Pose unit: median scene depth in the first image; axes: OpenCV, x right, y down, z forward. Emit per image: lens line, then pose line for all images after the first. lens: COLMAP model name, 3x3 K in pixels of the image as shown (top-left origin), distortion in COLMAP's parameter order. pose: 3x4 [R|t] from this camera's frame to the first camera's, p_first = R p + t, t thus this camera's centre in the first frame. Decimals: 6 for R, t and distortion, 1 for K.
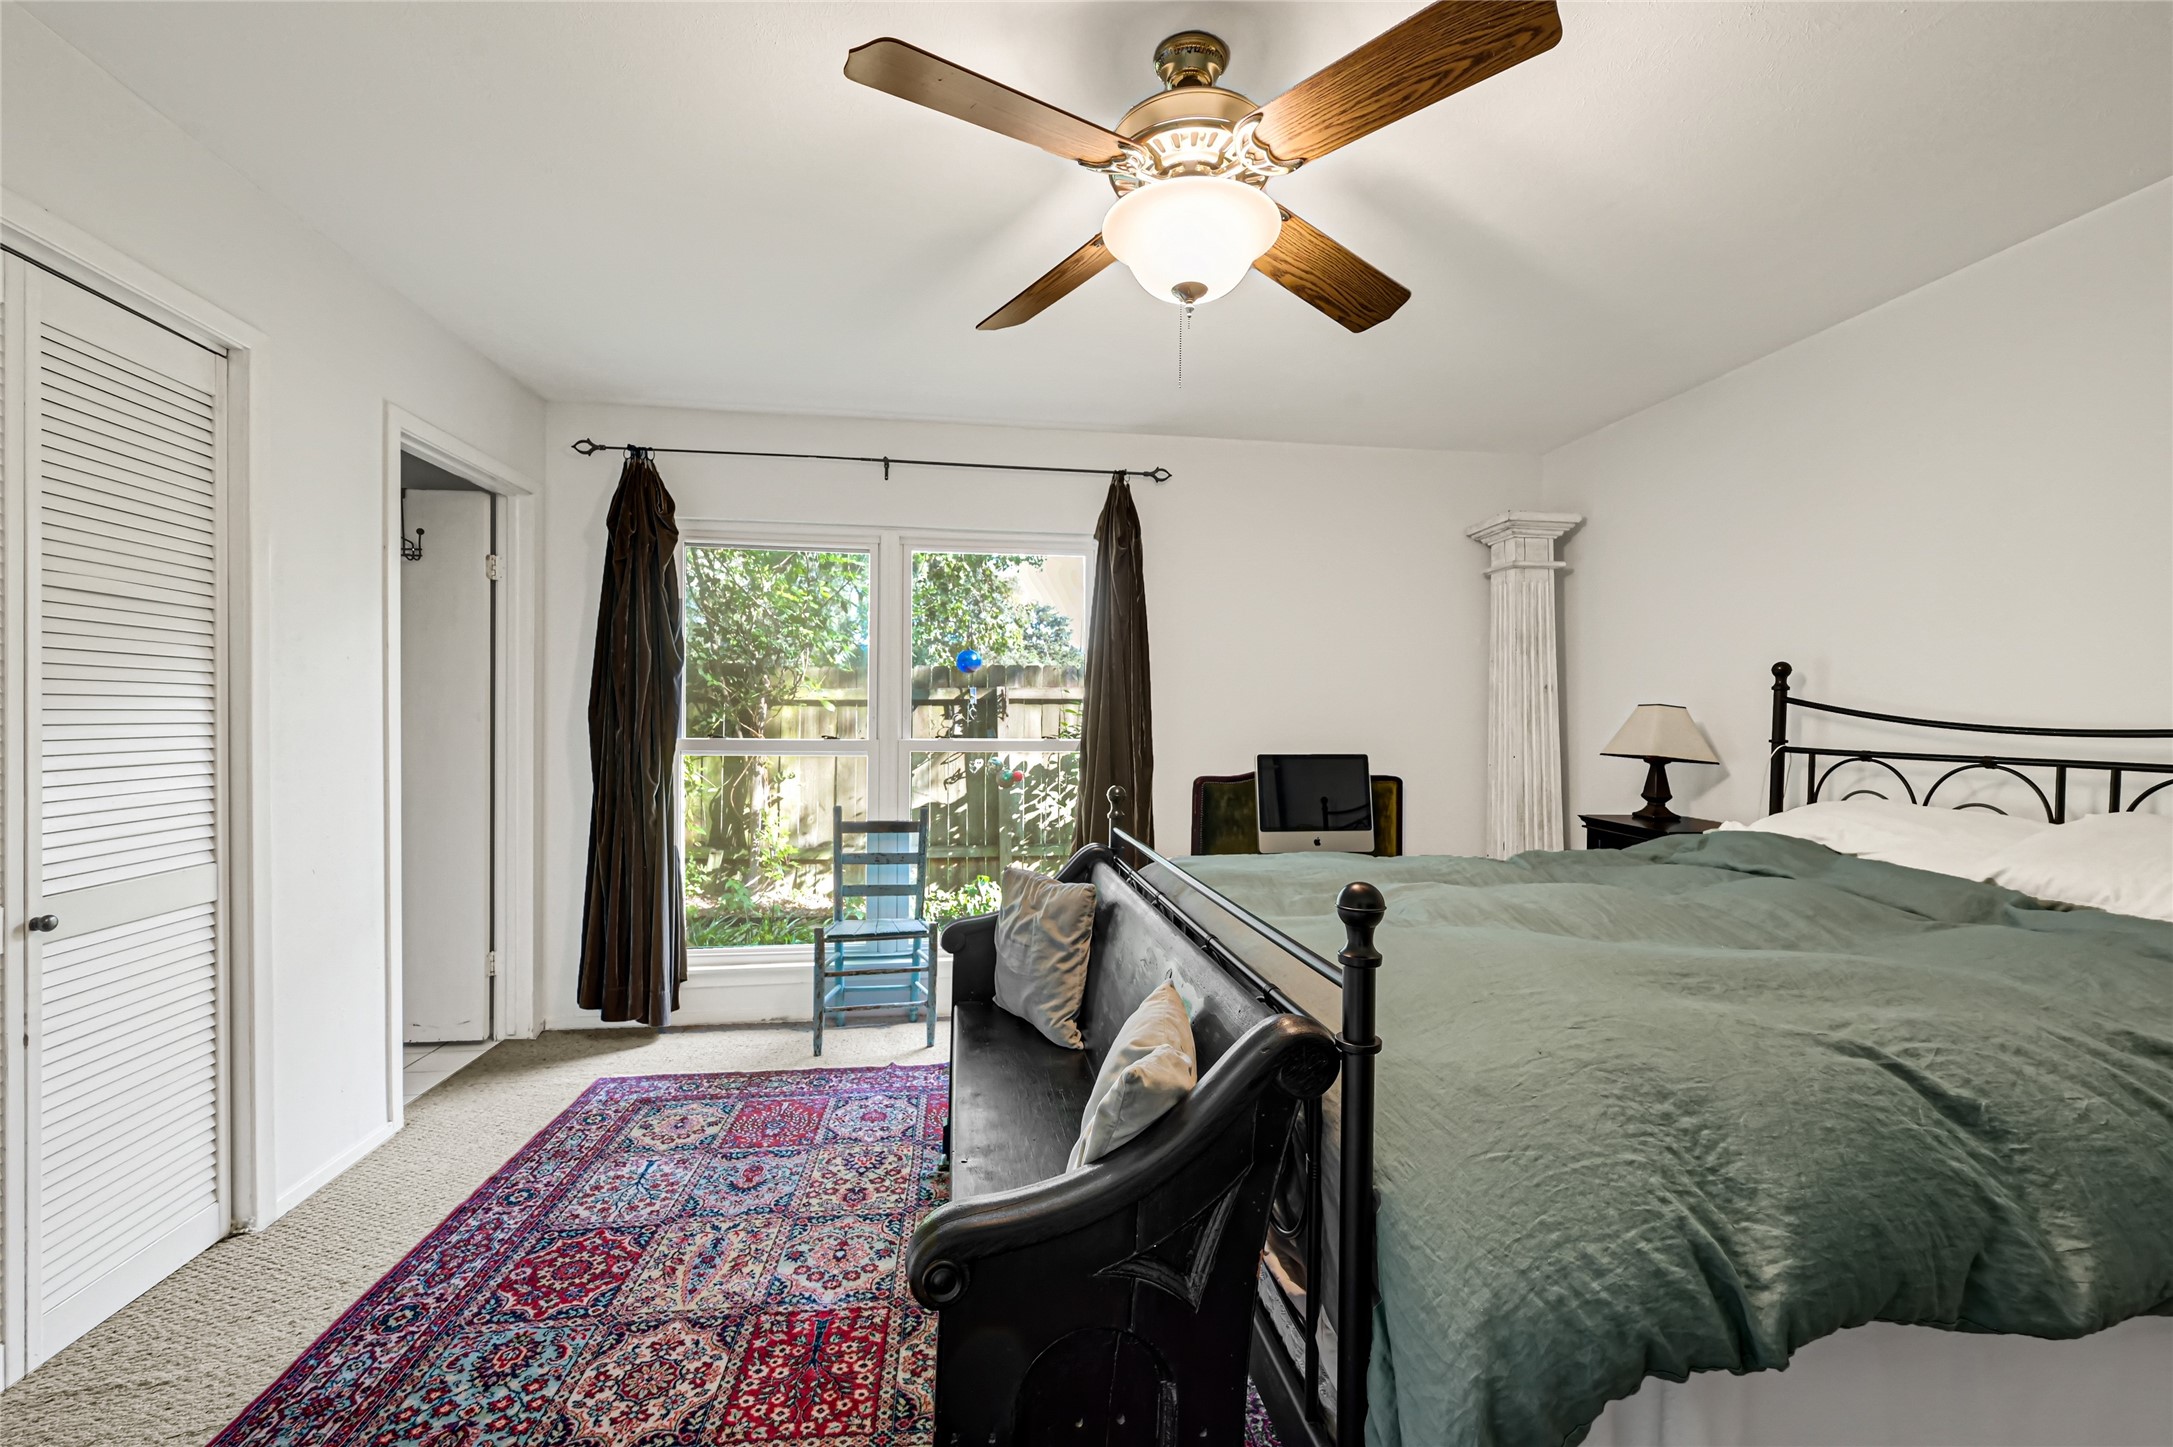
lens RADIAL K [[892.8, 0, 1094.4], [0, 892.8, 717.2], [0, 0, 1]] dist [0.000082, -0.000120]
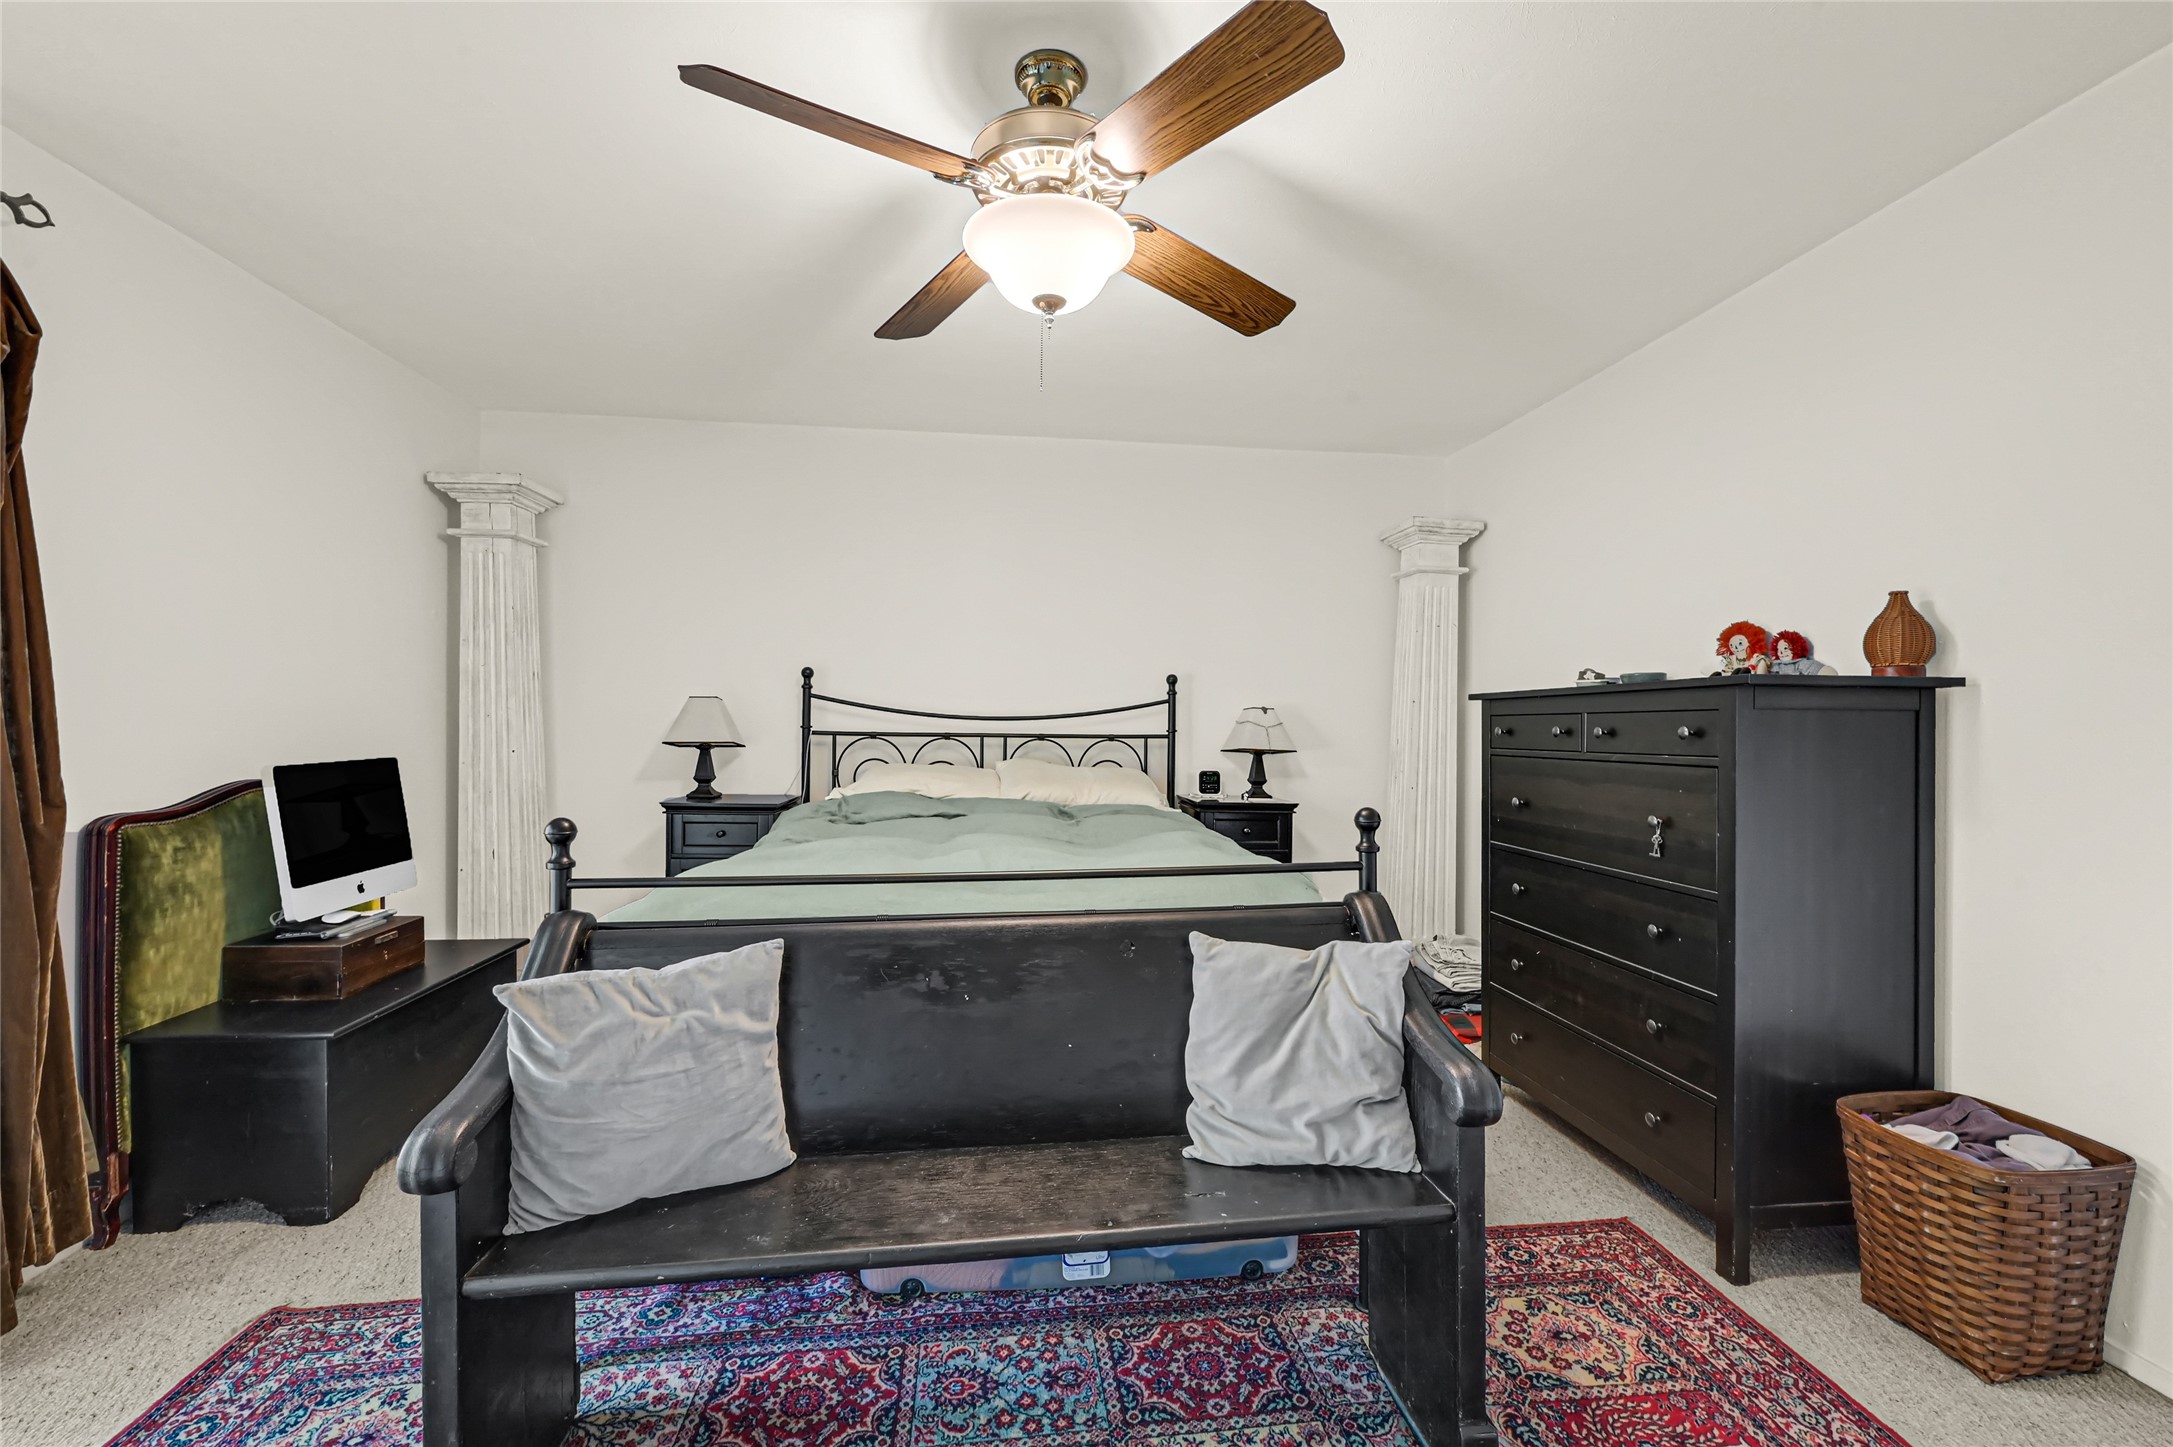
lens RADIAL K [[891.9, 0, 1093.5], [0, 891.9, 723.7], [0, 0, 1]] dist [-0.002043, 0.000029]
pose [[0.022342, -0.018240, 0.999584, -0.632300], [-0.007993, 0.999798, 0.018422, -0.006410], [-0.999718, -0.008401, 0.022192, 0.625551]]
